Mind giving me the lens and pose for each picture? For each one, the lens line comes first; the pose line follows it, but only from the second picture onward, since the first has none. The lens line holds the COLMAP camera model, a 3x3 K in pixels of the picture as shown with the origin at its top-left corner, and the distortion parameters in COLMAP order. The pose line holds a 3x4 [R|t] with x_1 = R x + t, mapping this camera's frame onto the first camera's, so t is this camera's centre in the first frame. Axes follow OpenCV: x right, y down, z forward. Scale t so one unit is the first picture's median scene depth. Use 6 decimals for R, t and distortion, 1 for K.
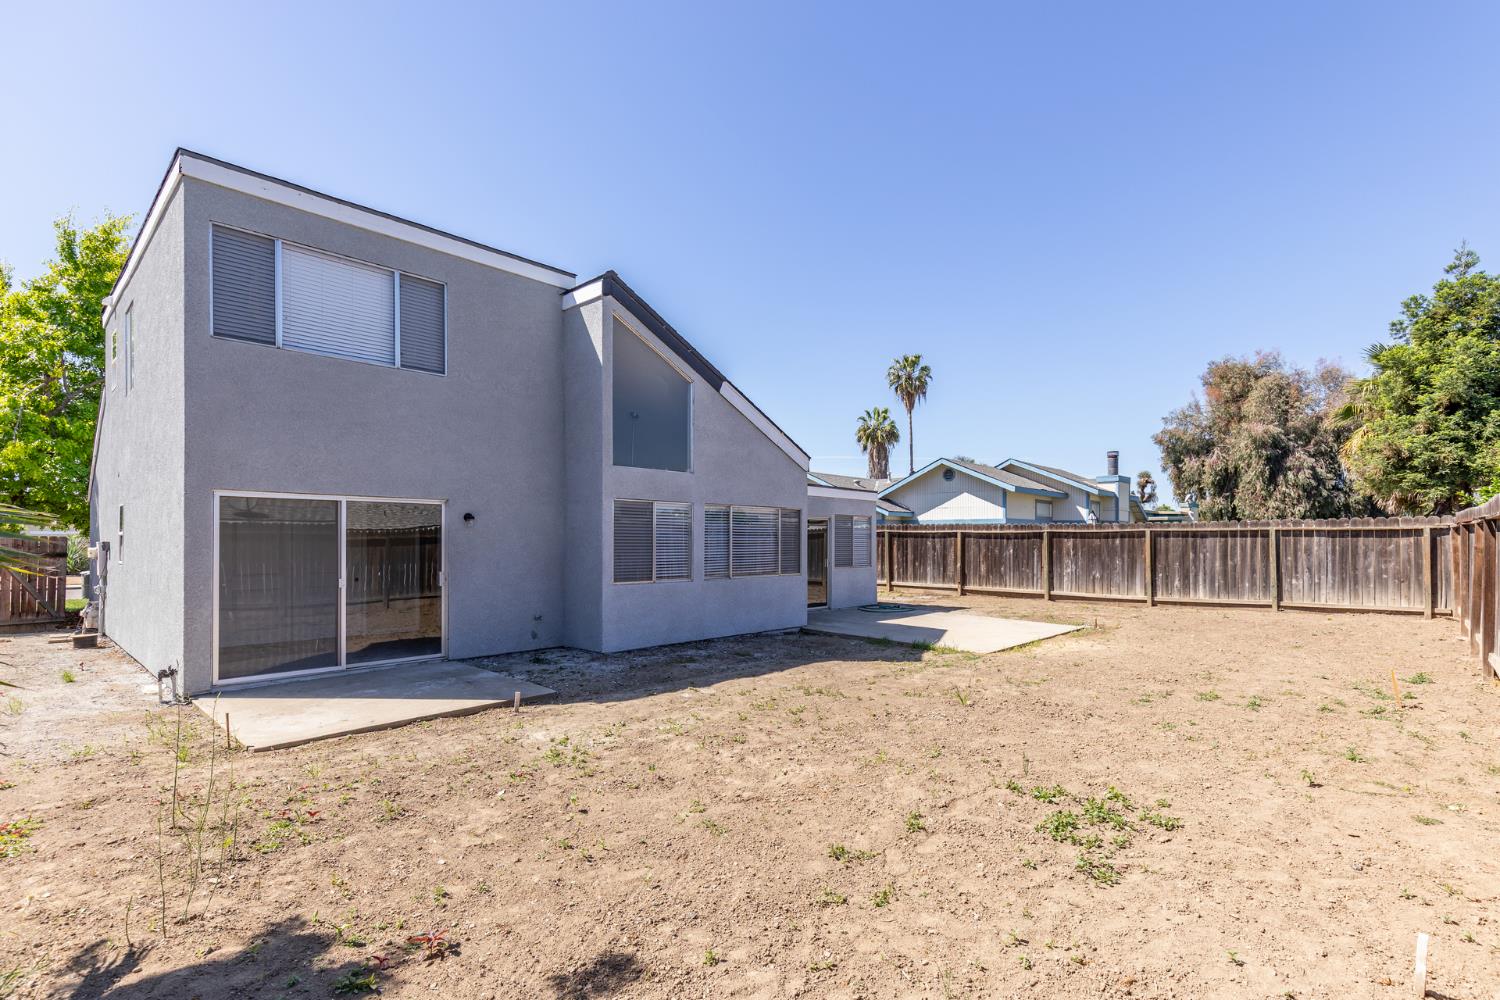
lens RADIAL K [[689.5, 0, 772.4], [0, 689.5, 542.0], [0, 0, 1]] dist [0.004716, 0.001609]
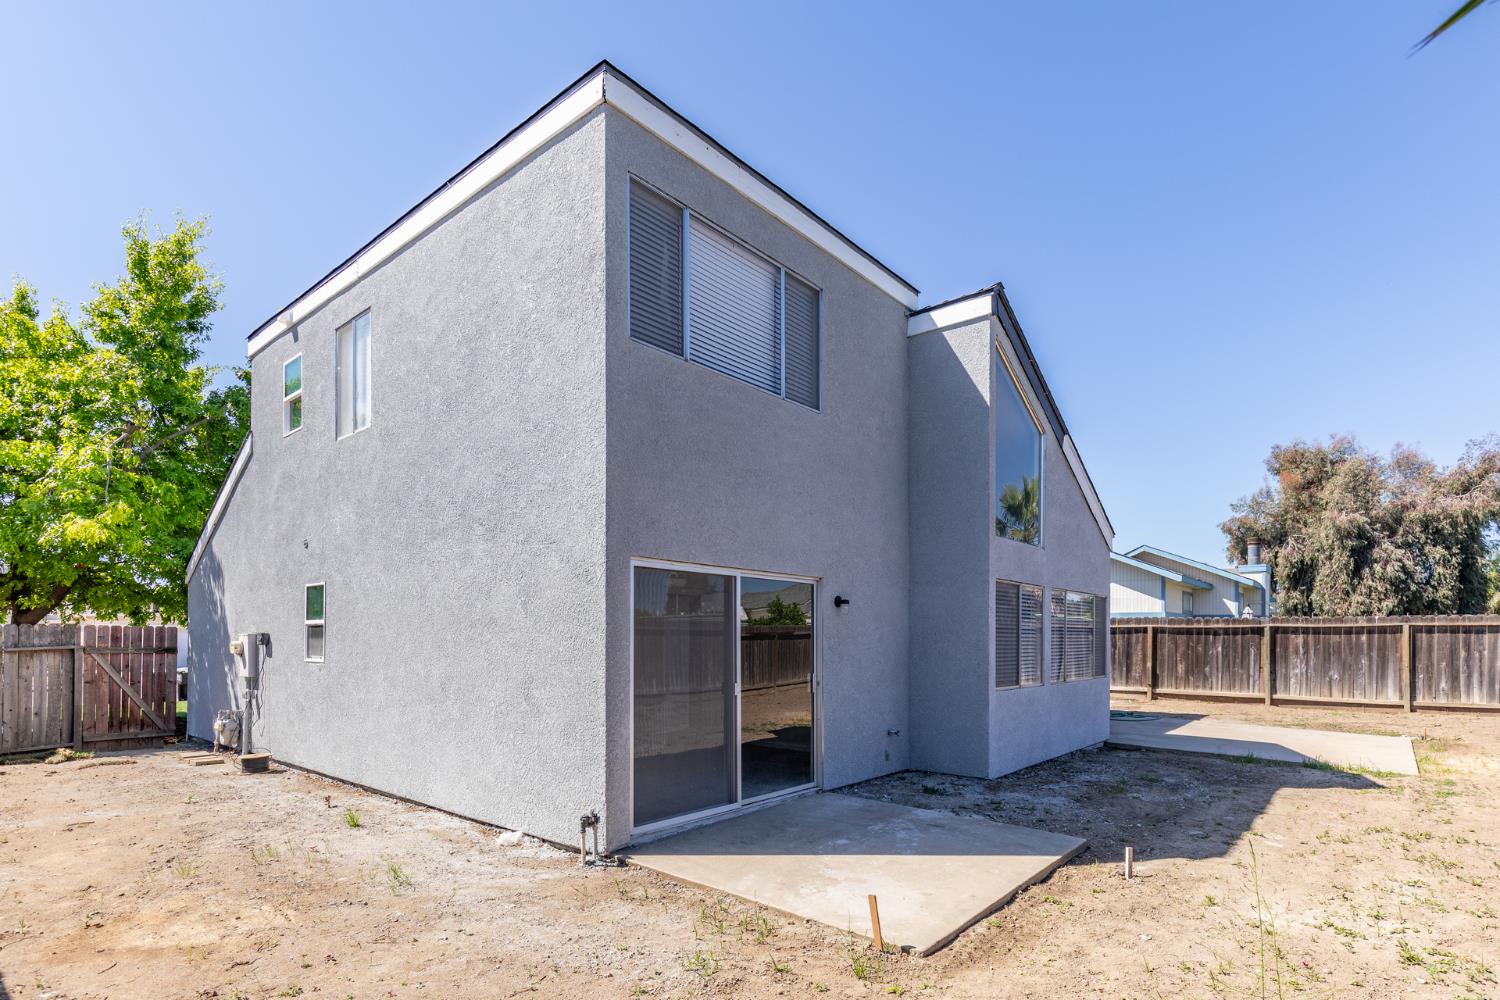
lens RADIAL K [[744.4, 0, 768.0], [0, 744.4, 636.0], [0, 0, 1]] dist [0.004923, -0.003983]
pose [[0.999175, 0.000177, 0.040609, -0.463408], [0.000105, 0.999976, -0.006939, 0.006704], [-0.040609, 0.006937, 0.999151, 0.160766]]
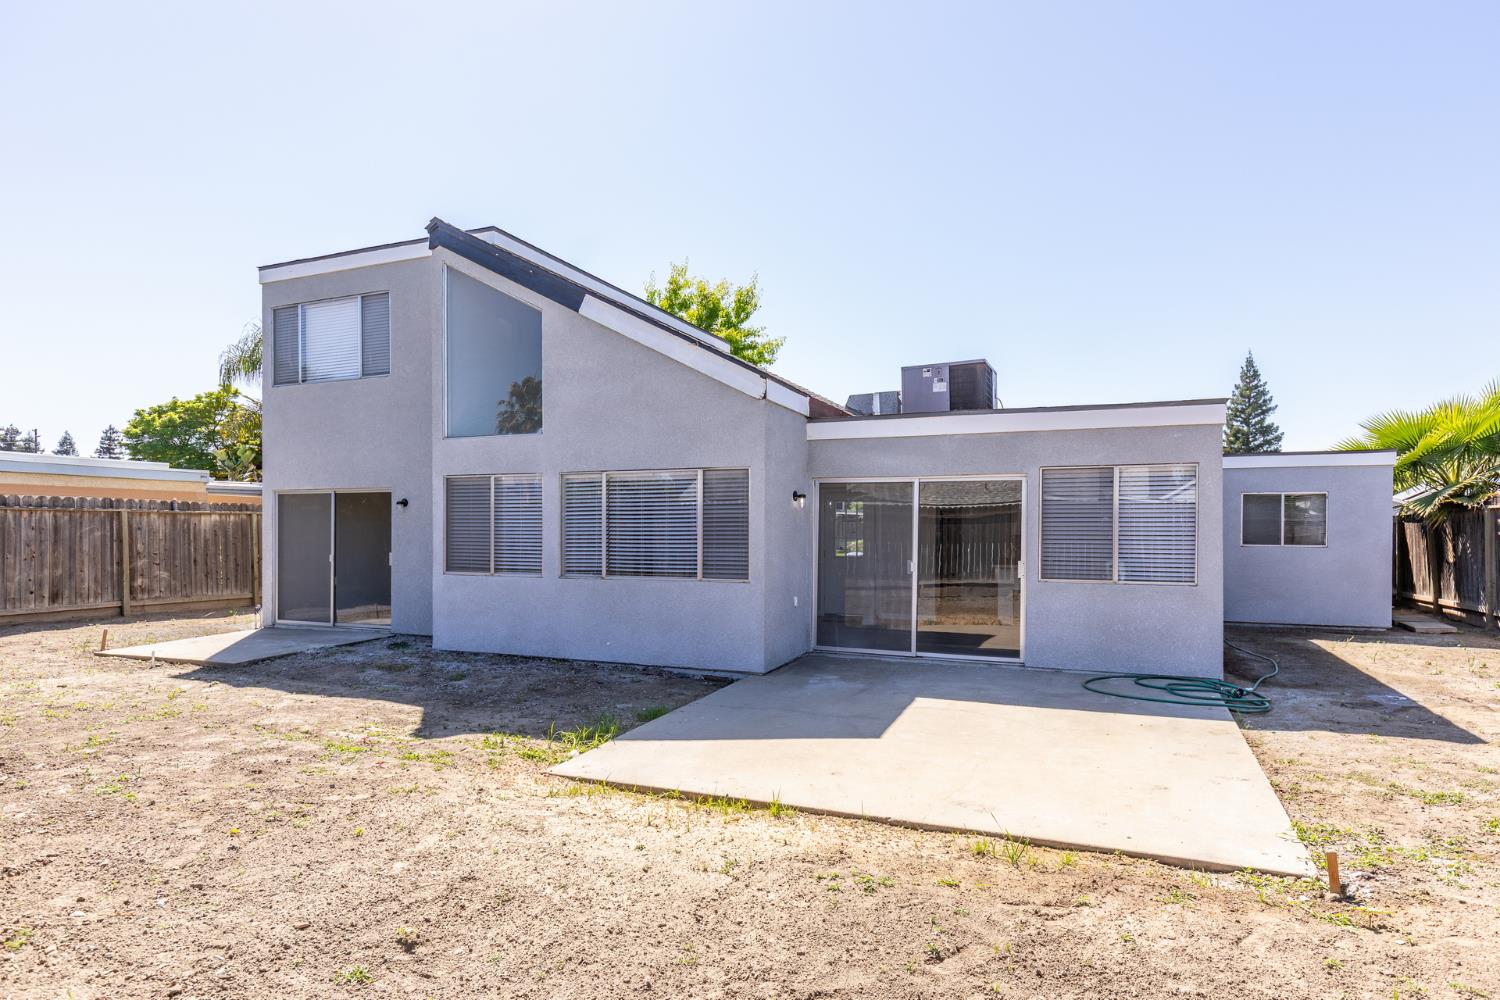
lens RADIAL K [[858.8, 0, 753.8], [0, 858.8, 548.5], [0, 0, 1]] dist [0.003132, 0.001581]
pose [[0.322882, 0.021532, -0.946194, 0.843741], [-0.002114, 0.999755, 0.022029, 0.004344], [0.946437, -0.005112, 0.322849, 0.914284]]
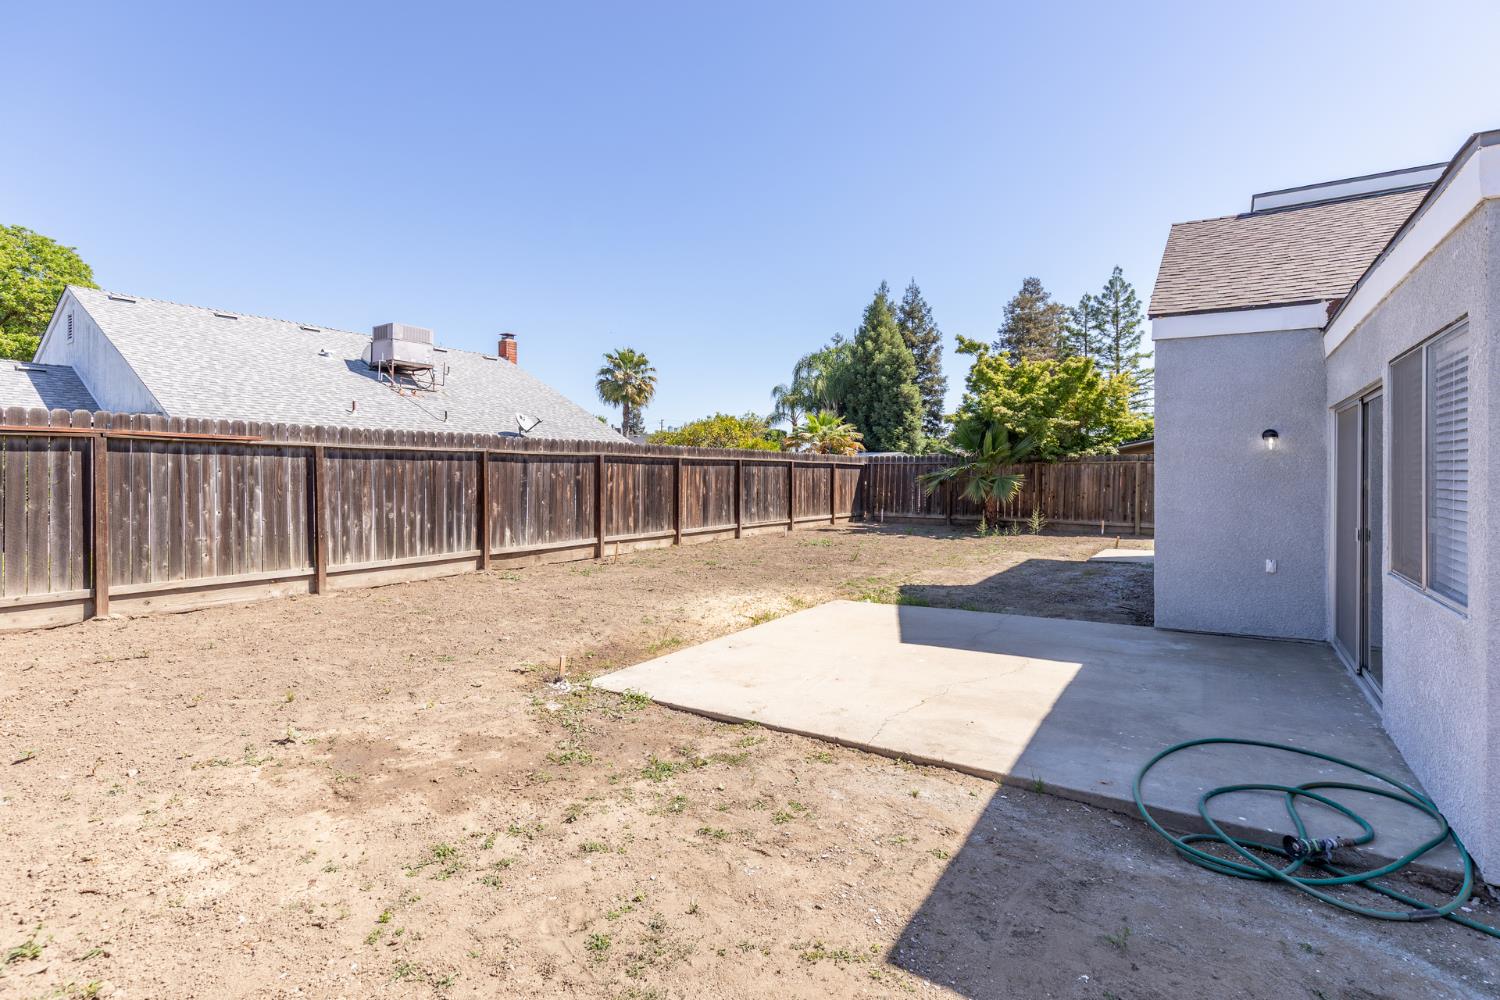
lens RADIAL K [[689.5, 0, 745.6], [0, 689.5, 477.2], [0, 0, 1]] dist [0.004716, 0.001609]
pose [[-0.988919, -0.004275, -0.148397, 0.529452], [-0.005593, 0.999949, 0.008467, 0.002101], [0.148353, 0.009203, -0.988892, 1.770844]]
